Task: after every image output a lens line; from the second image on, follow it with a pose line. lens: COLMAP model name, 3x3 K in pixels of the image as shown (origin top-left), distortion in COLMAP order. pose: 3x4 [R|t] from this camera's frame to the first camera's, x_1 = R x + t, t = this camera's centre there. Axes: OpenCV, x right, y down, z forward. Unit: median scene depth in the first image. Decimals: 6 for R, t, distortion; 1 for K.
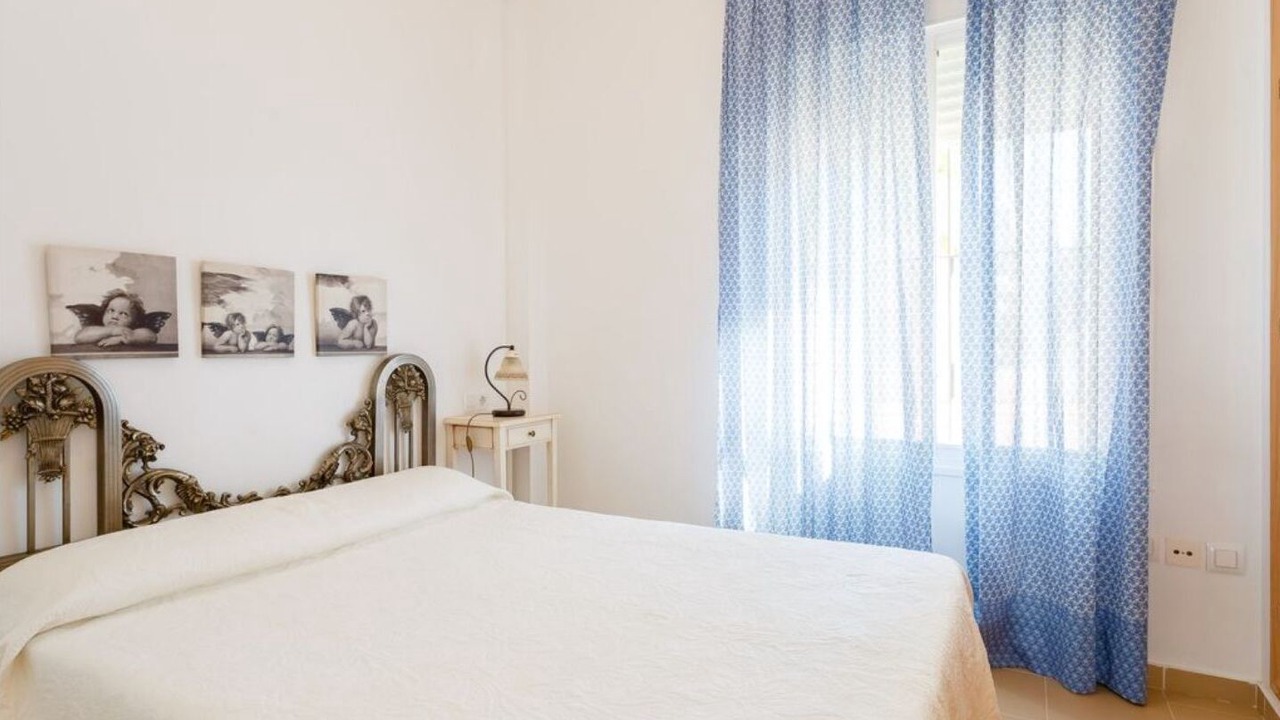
lens RADIAL K [[694.1, 0, 640.0], [0, 694.1, 360.0], [0, 0, 1]] dist [0.003370, 0.000379]
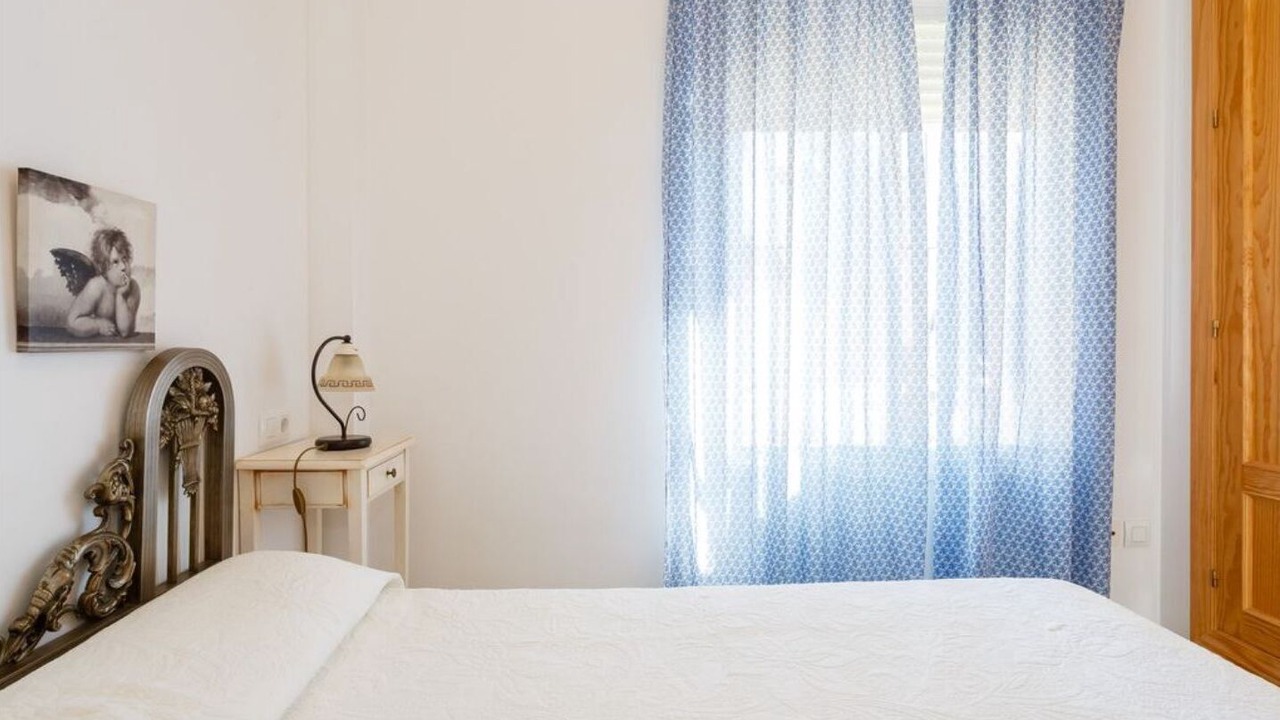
lens RADIAL K [[681.6, 0, 641.4], [0, 681.6, 352.6], [0, 0, 1]] dist [-0.000669, -0.000494]
pose [[0.853179, -0.000059, 0.521618, -0.375424], [0.002885, 0.999985, -0.004607, -0.002335], [-0.521610, 0.005435, 0.853167, 0.443123]]
